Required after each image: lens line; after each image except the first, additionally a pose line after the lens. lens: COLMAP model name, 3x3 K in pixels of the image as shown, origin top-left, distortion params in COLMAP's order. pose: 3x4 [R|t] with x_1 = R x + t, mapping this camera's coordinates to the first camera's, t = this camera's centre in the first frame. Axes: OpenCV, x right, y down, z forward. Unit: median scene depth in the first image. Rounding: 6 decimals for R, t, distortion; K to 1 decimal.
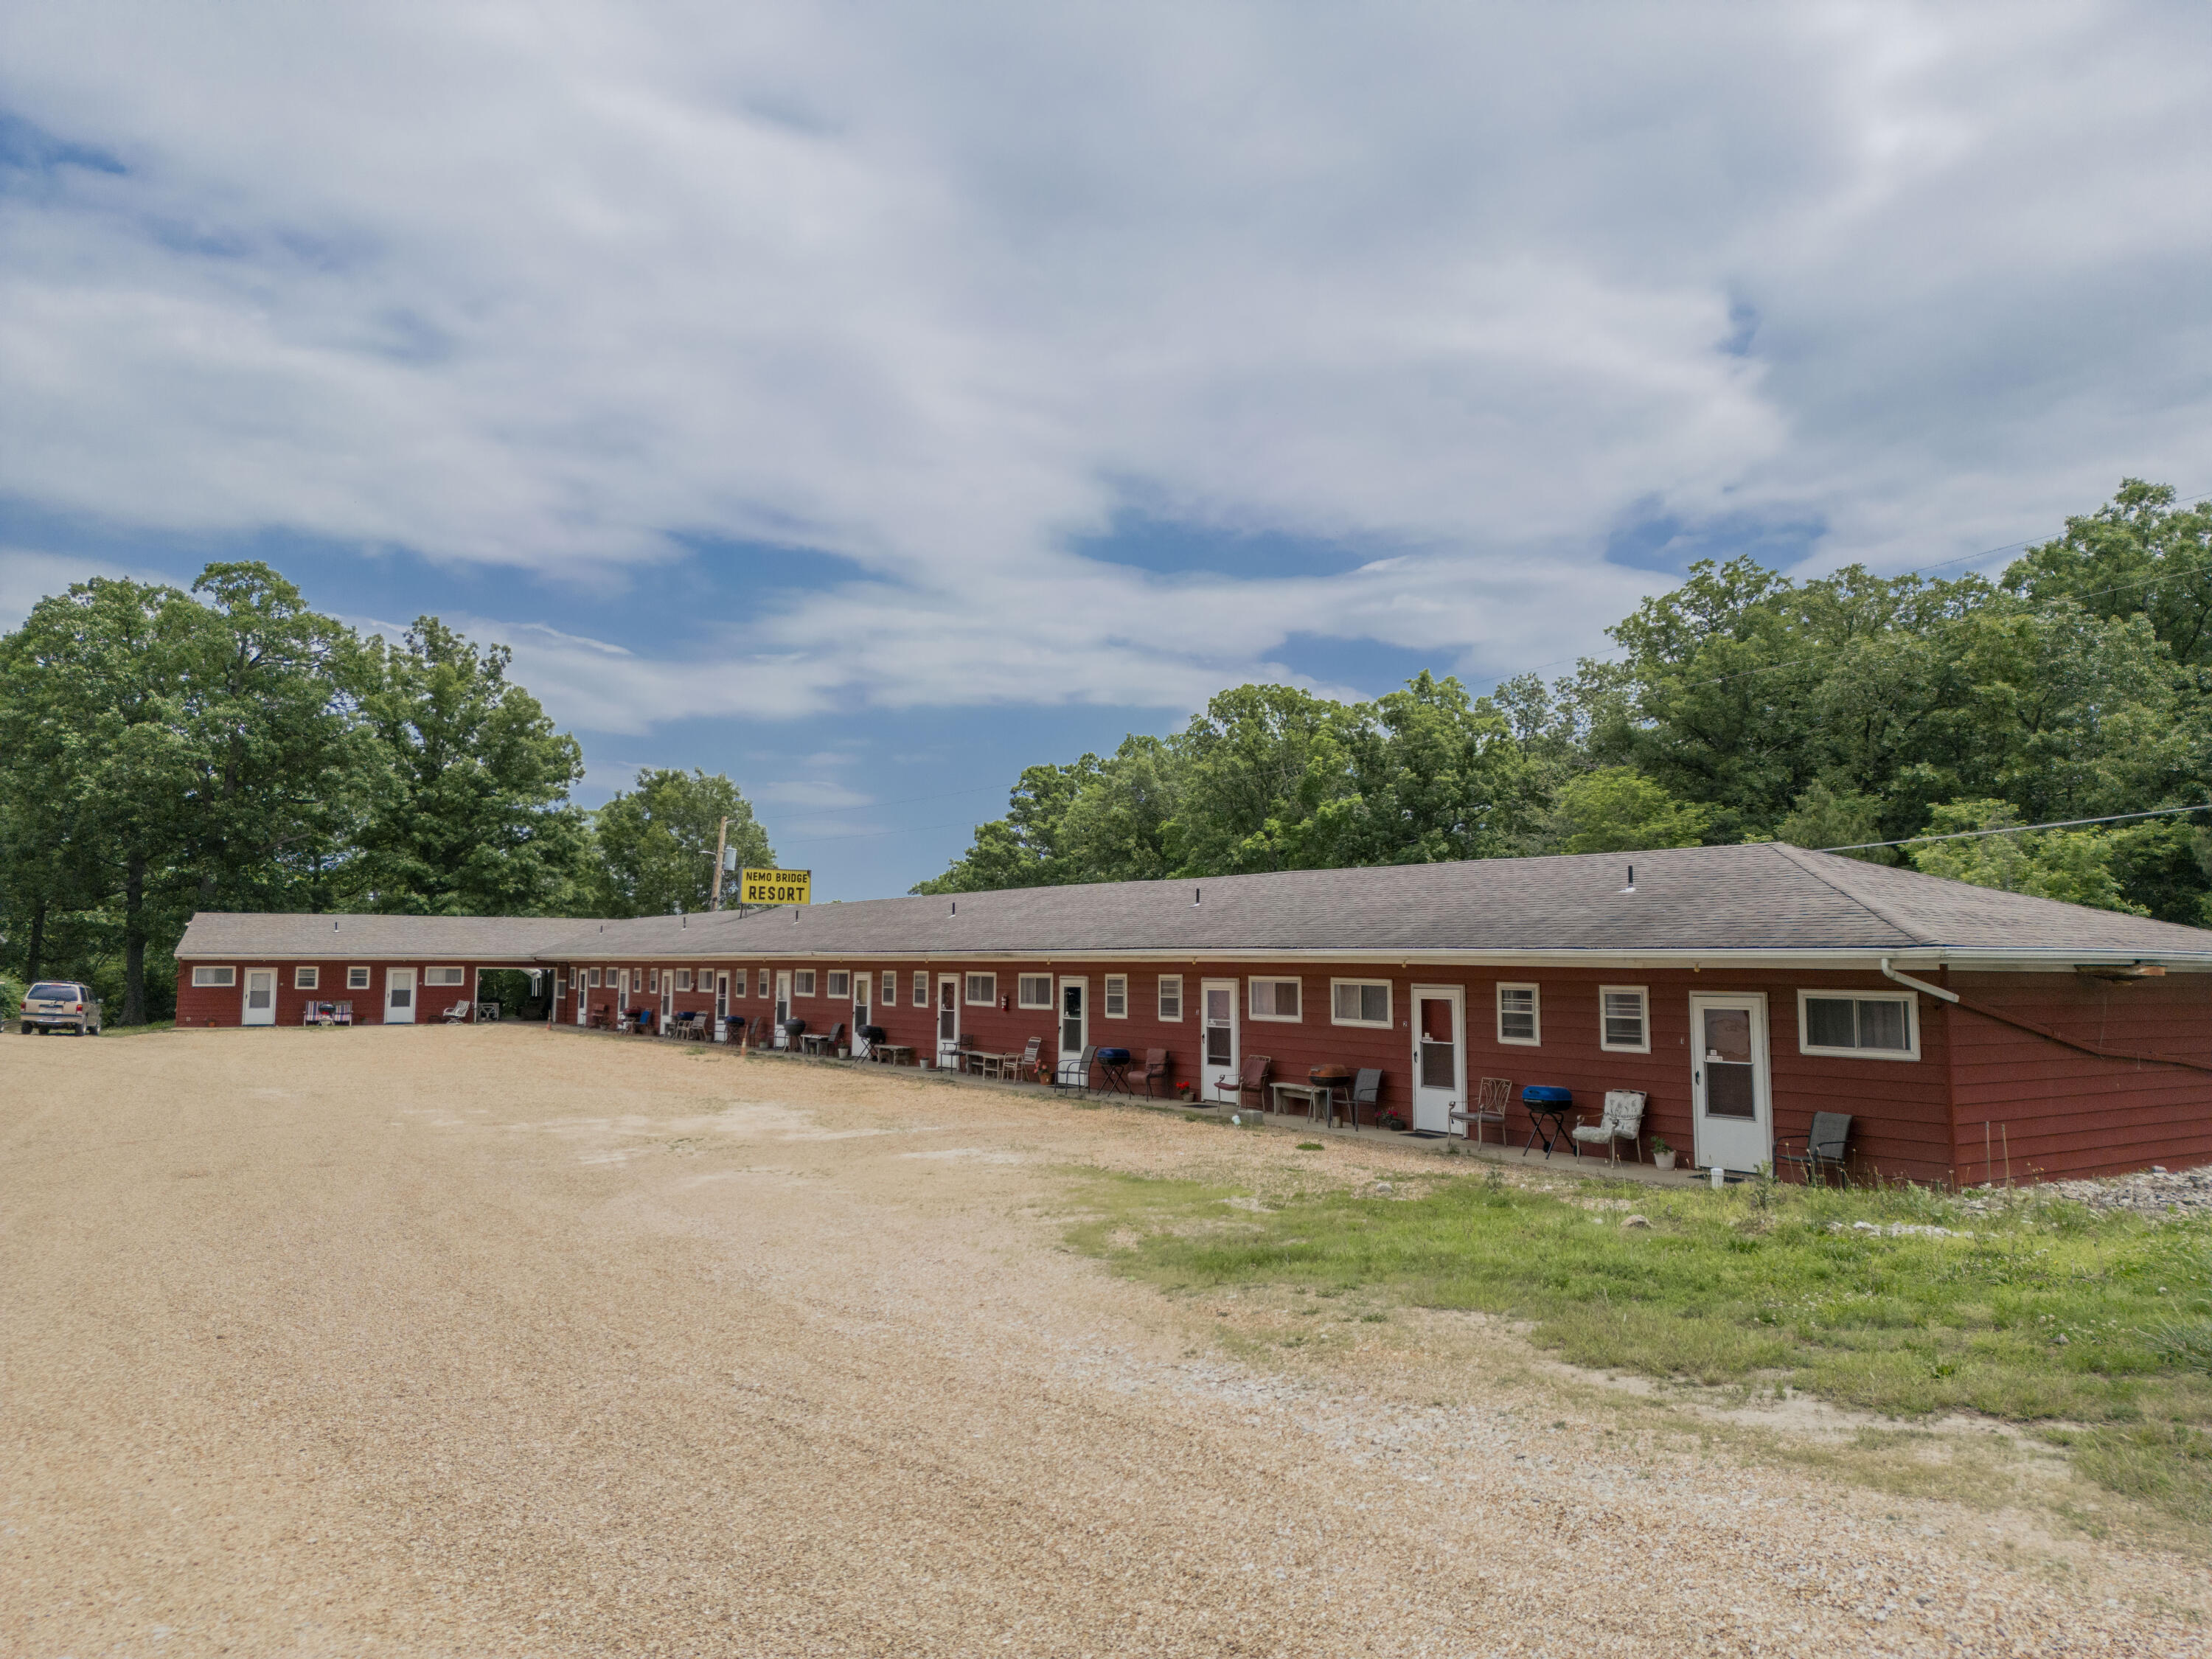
lens RADIAL K [[1546.2, 0, 1106.9], [0, 1546.2, 828.7], [0, 0, 1]] dist [0.079202, -0.085758]
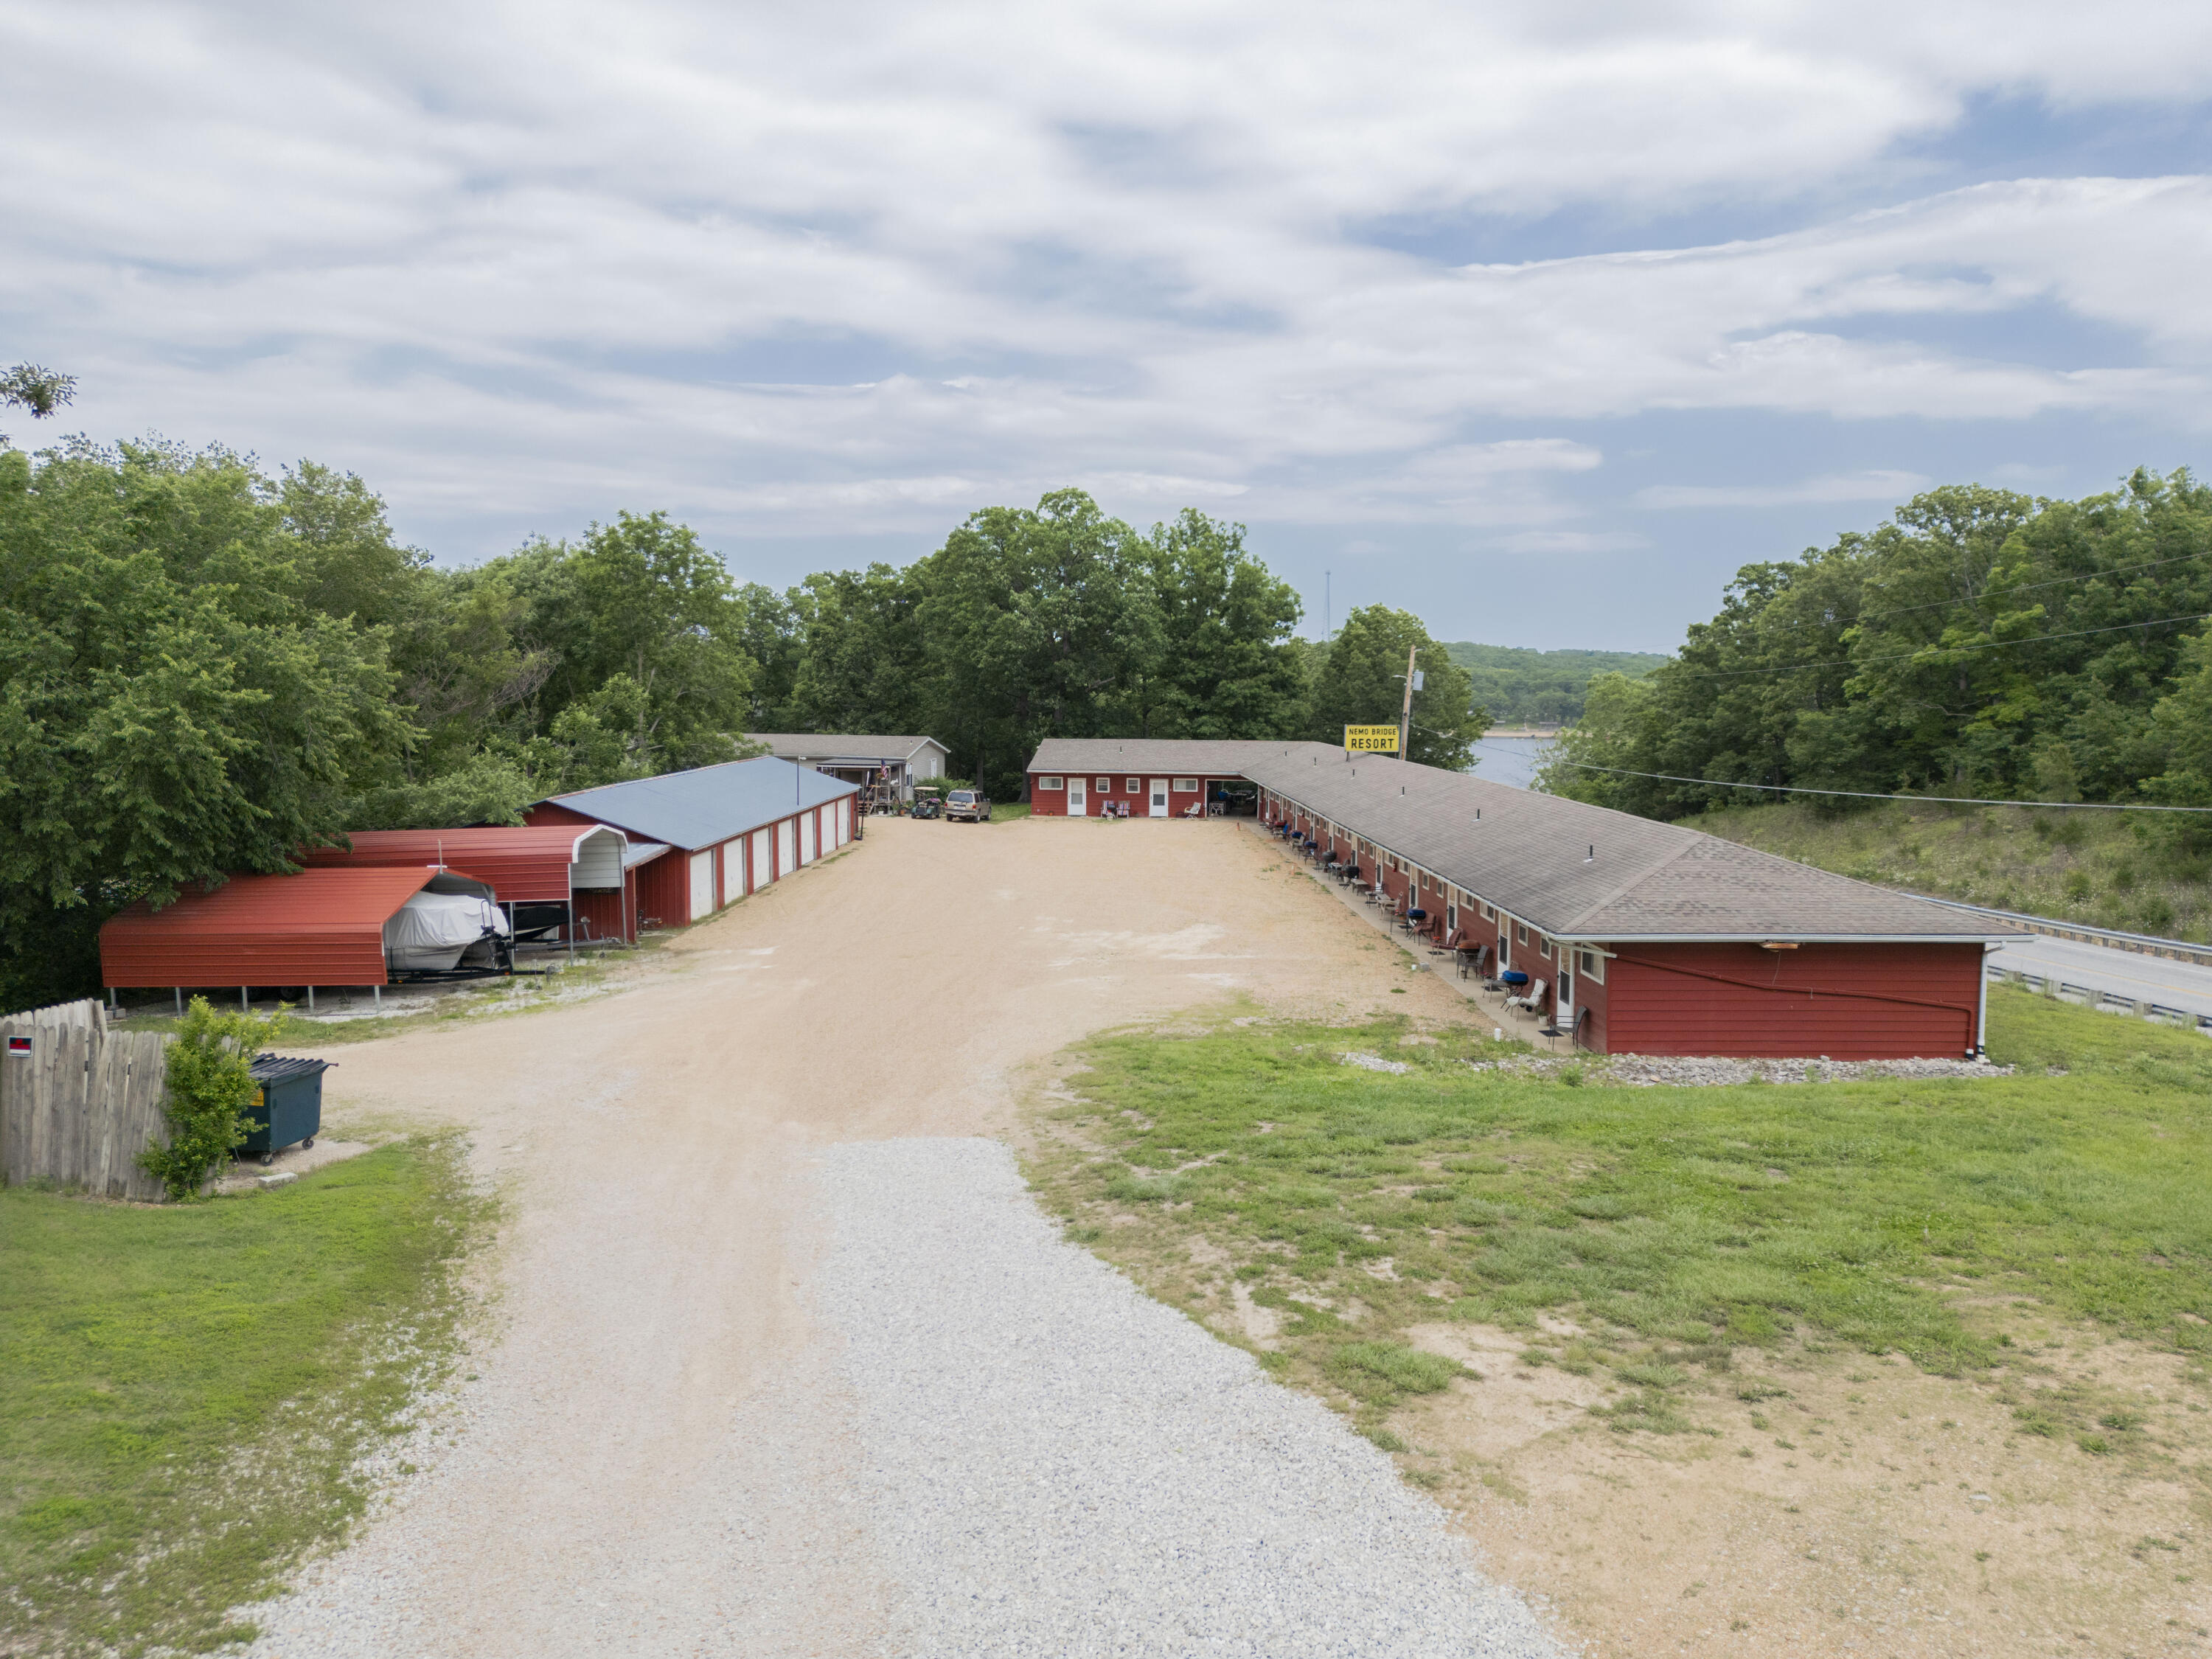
lens RADIAL K [[1557.7, 0, 1107.2], [0, 1557.7, 828.5], [0, 0, 1]] dist [0.082746, -0.090977]
pose [[0.845698, 0.046548, -0.531628, 0.290722], [0.048155, 0.985469, 0.162888, -0.107555], [0.531485, -0.163355, 0.831167, -0.245061]]
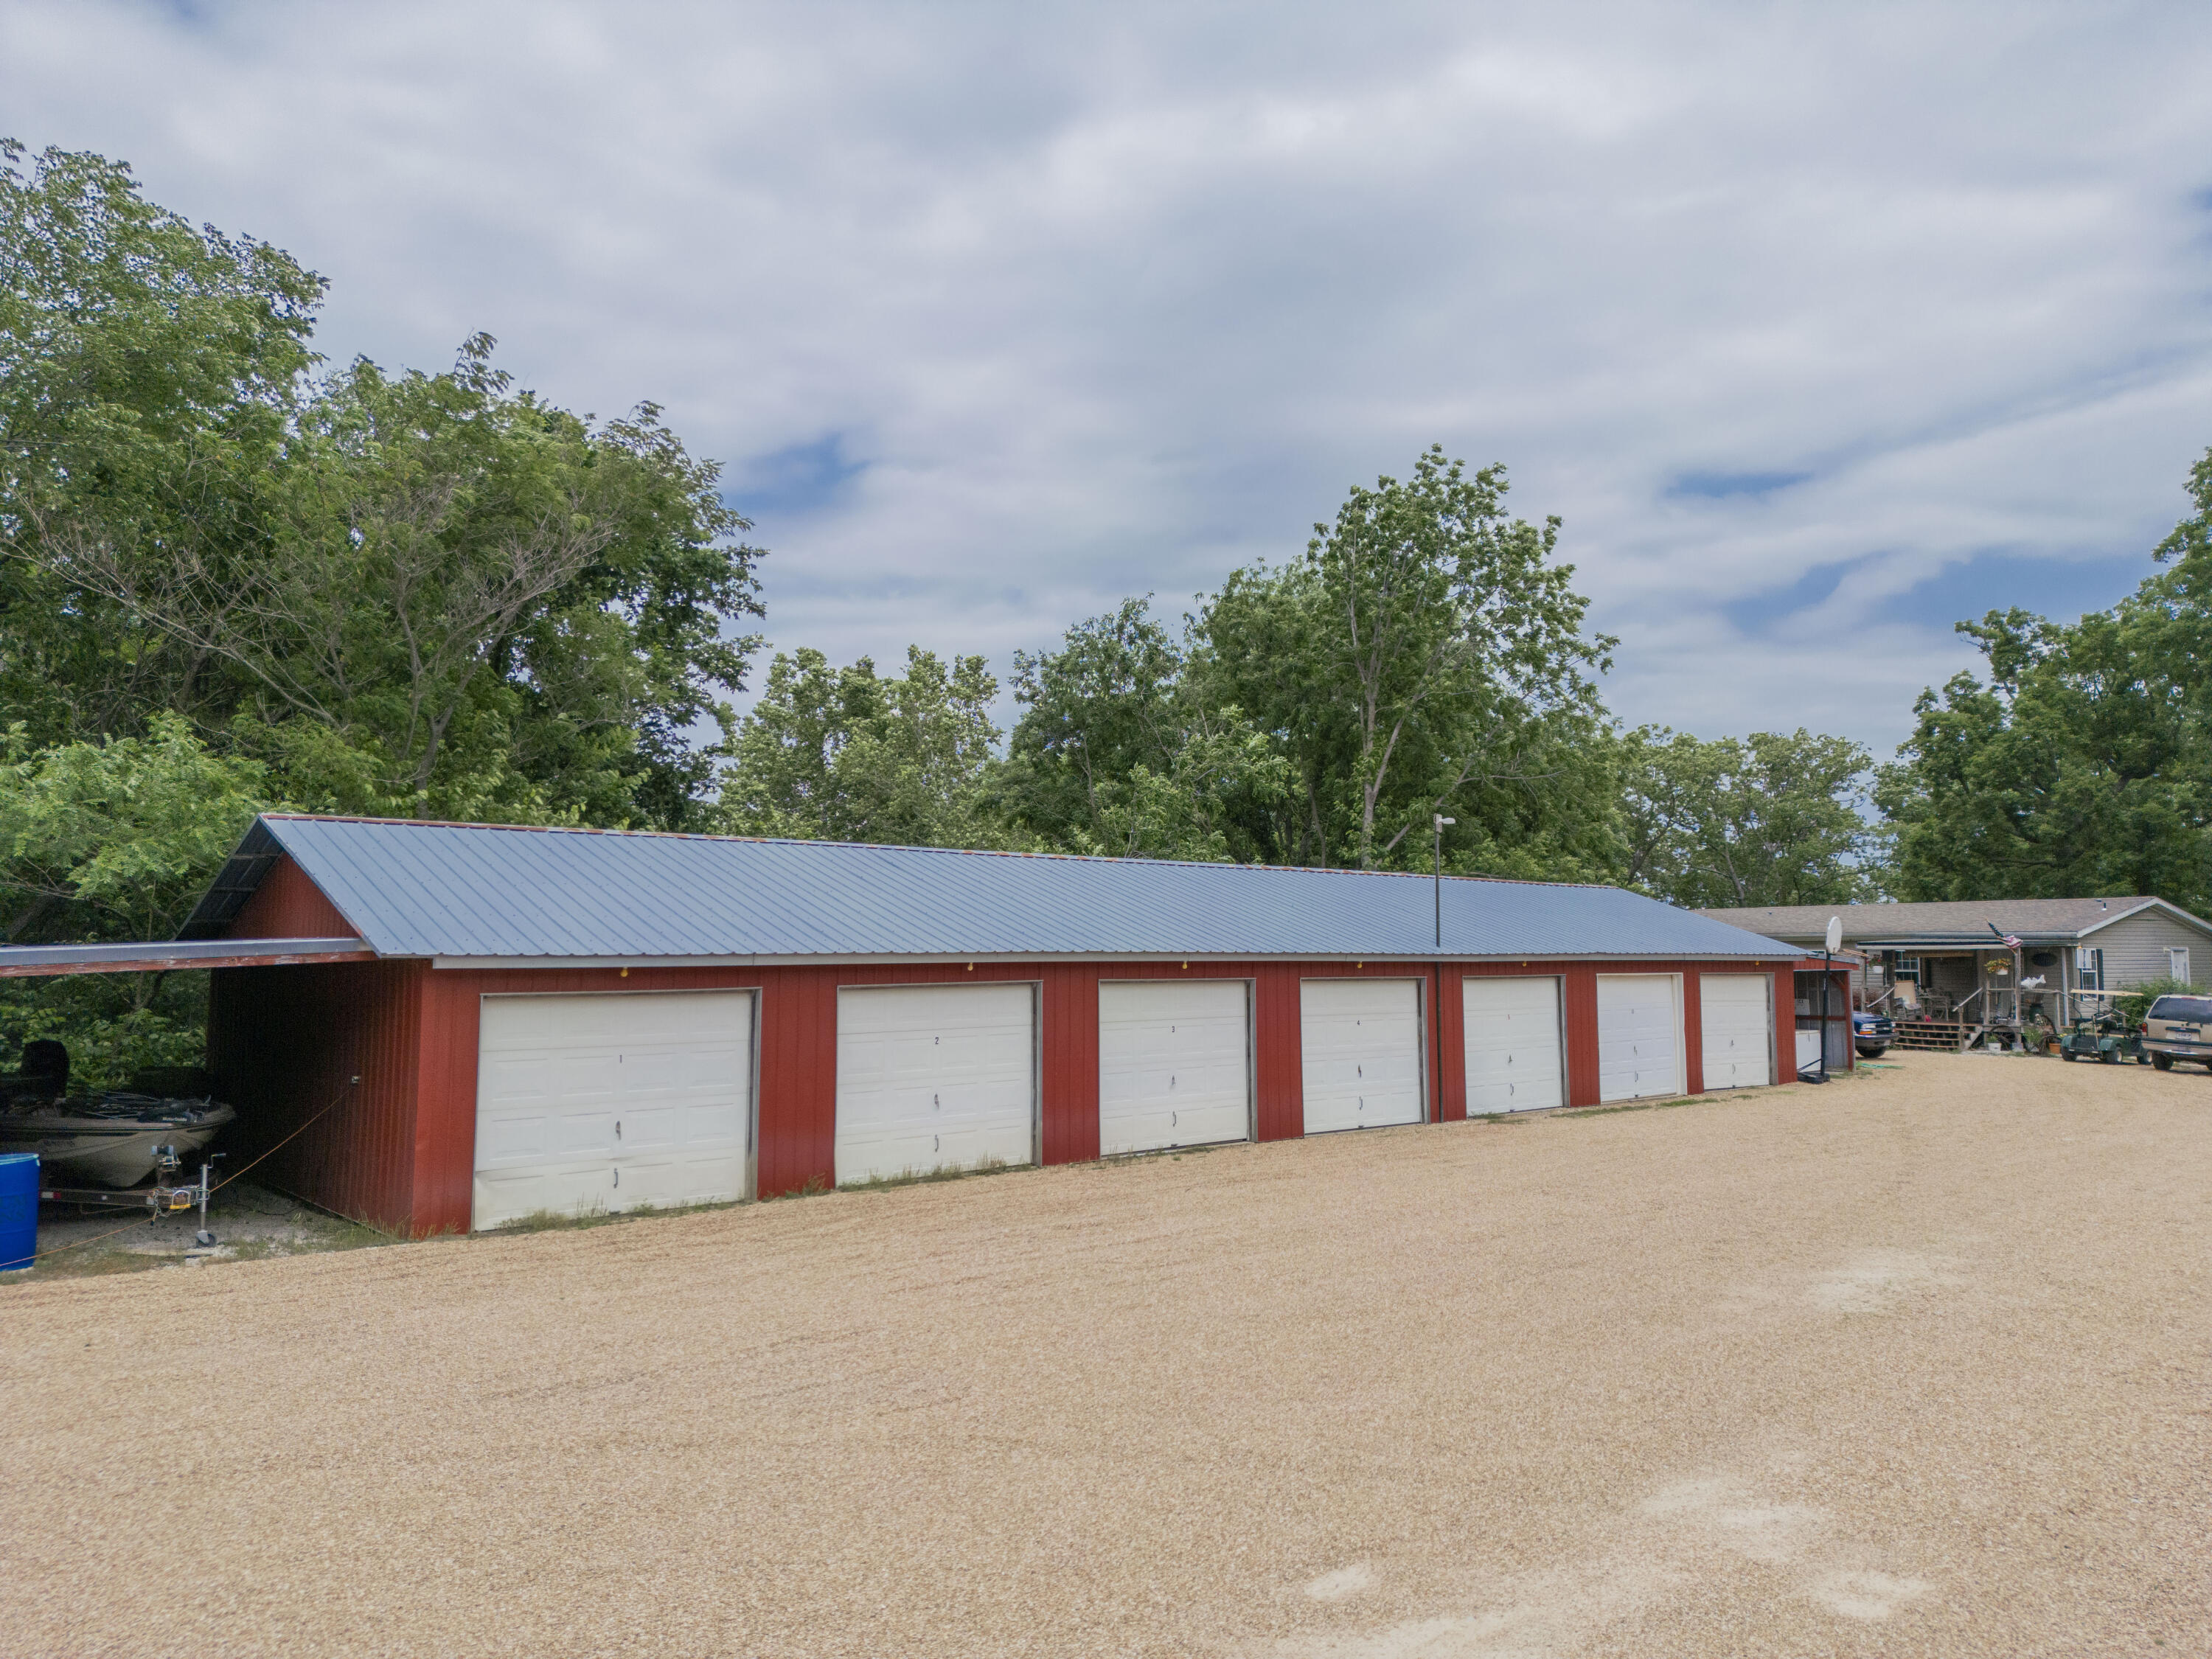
lens RADIAL K [[1546.2, 0, 1106.9], [0, 1546.2, 828.7], [0, 0, 1]] dist [0.079202, -0.085758]
pose [[0.187042, -0.090569, -0.978168, -0.080281], [0.087042, 0.993352, -0.075331, 0.033566], [0.978488, -0.071051, 0.193682, 0.378006]]
